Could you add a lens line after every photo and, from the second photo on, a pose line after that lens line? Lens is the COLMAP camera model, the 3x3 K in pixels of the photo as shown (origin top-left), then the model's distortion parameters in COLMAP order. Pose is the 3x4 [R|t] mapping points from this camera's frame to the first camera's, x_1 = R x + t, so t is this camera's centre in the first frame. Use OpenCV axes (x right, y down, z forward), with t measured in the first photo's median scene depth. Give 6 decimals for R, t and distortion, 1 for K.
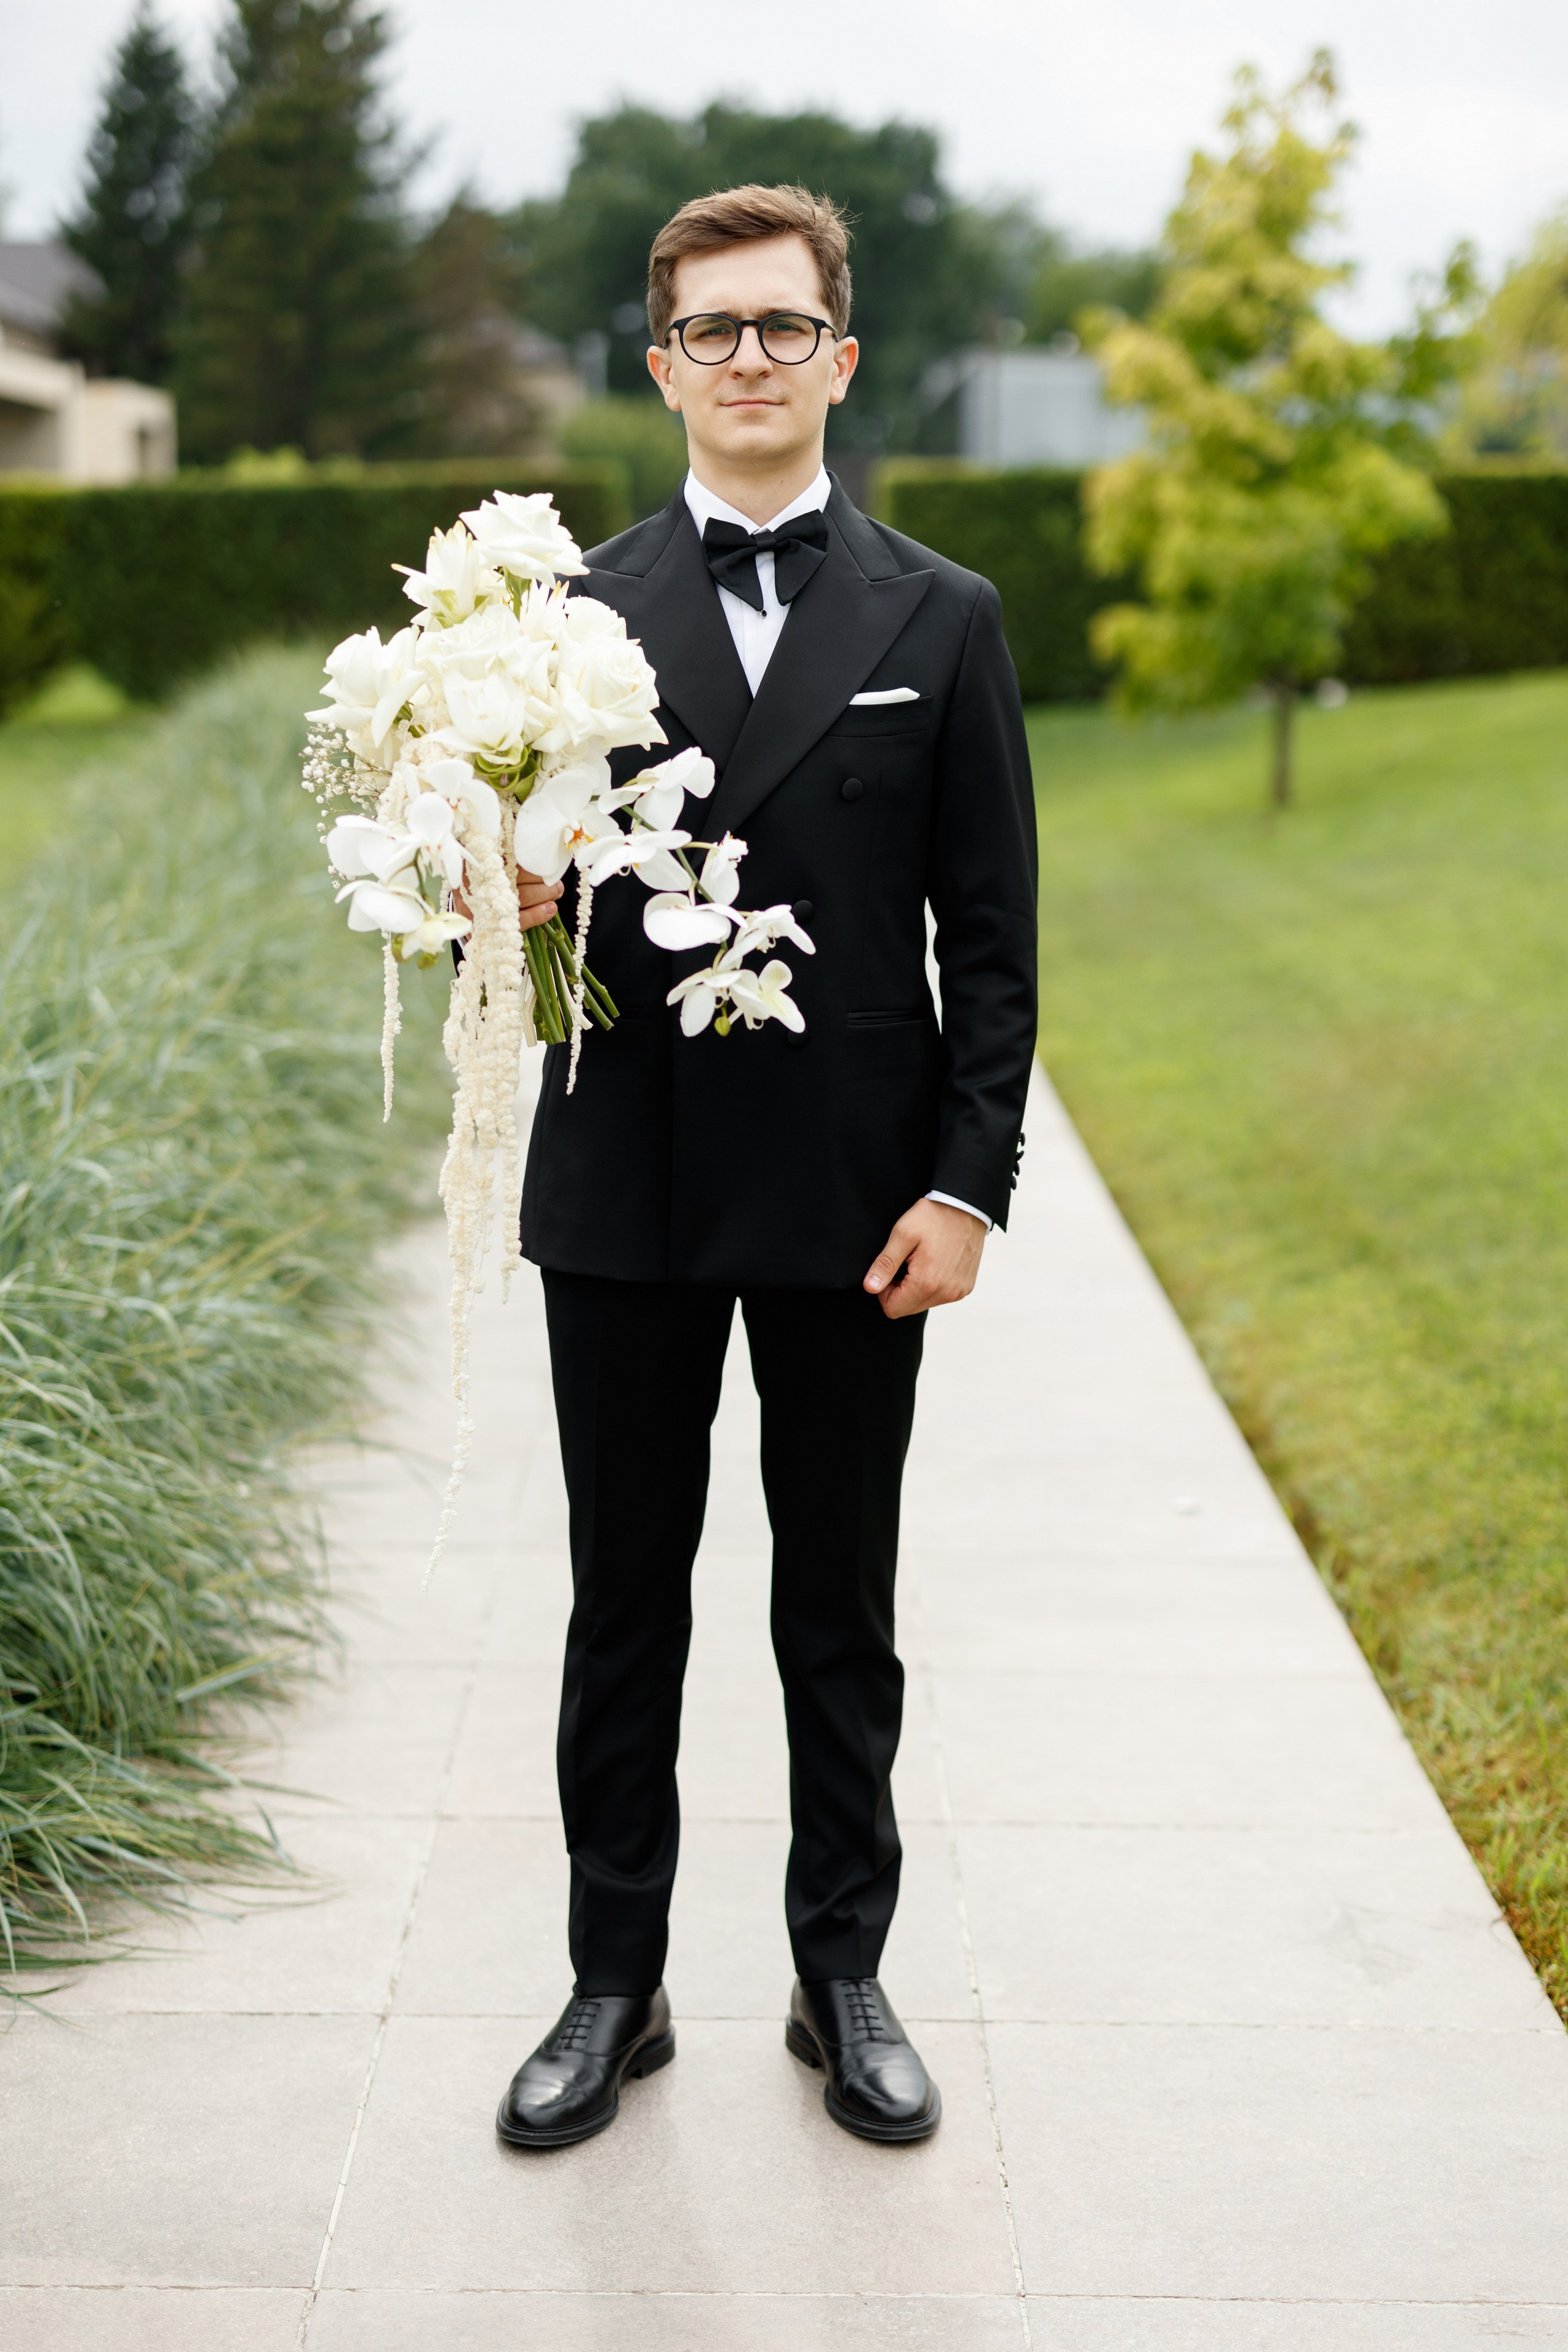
lens RADIAL K [[3480.3, 0, 783.1], [0, 3480.3, 1229.8], [0, 0, 1]] dist [-0.016302, 0.141735]
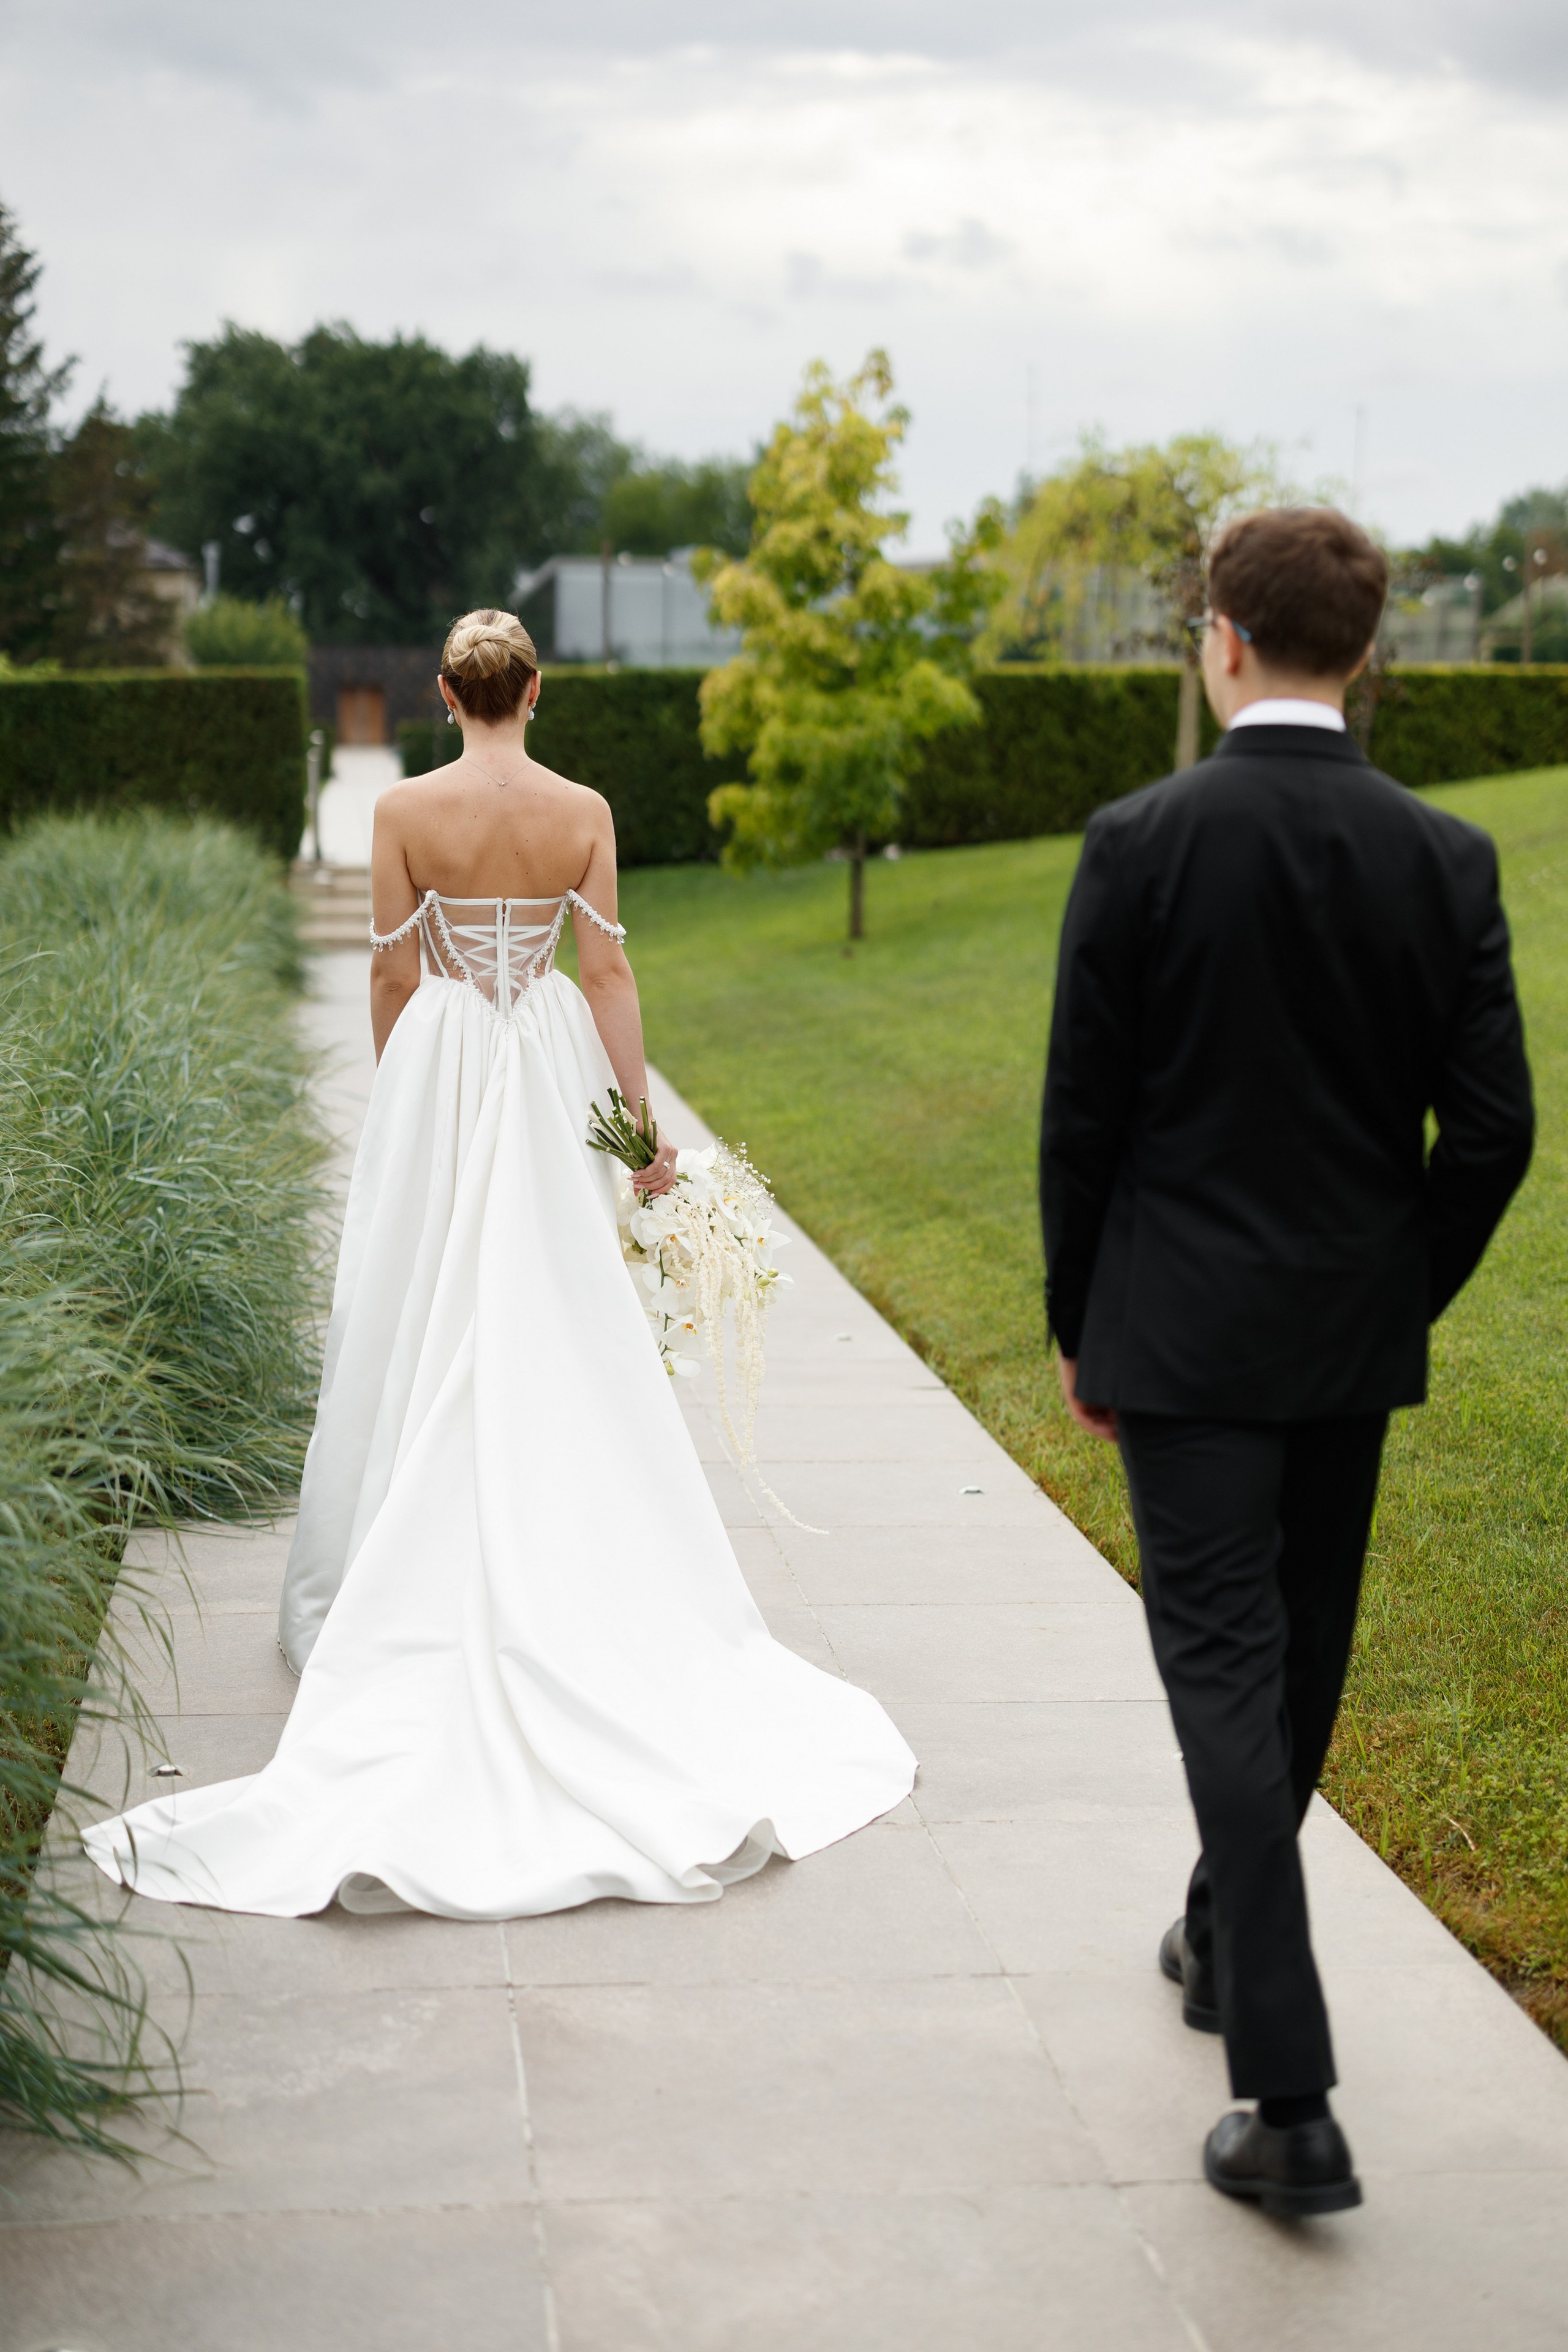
lens RADIAL K [[3480.3, 0, 783.1], [0, 3480.3, 1229.8], [0, 0, 1]] dist [-0.016302, 0.141735]
pose [[0.991488, -0.015920, 0.129220, -0.049571], [0.022237, 0.998619, -0.047589, 0.044058], [-0.128284, 0.050057, 0.990473, -0.246777]]
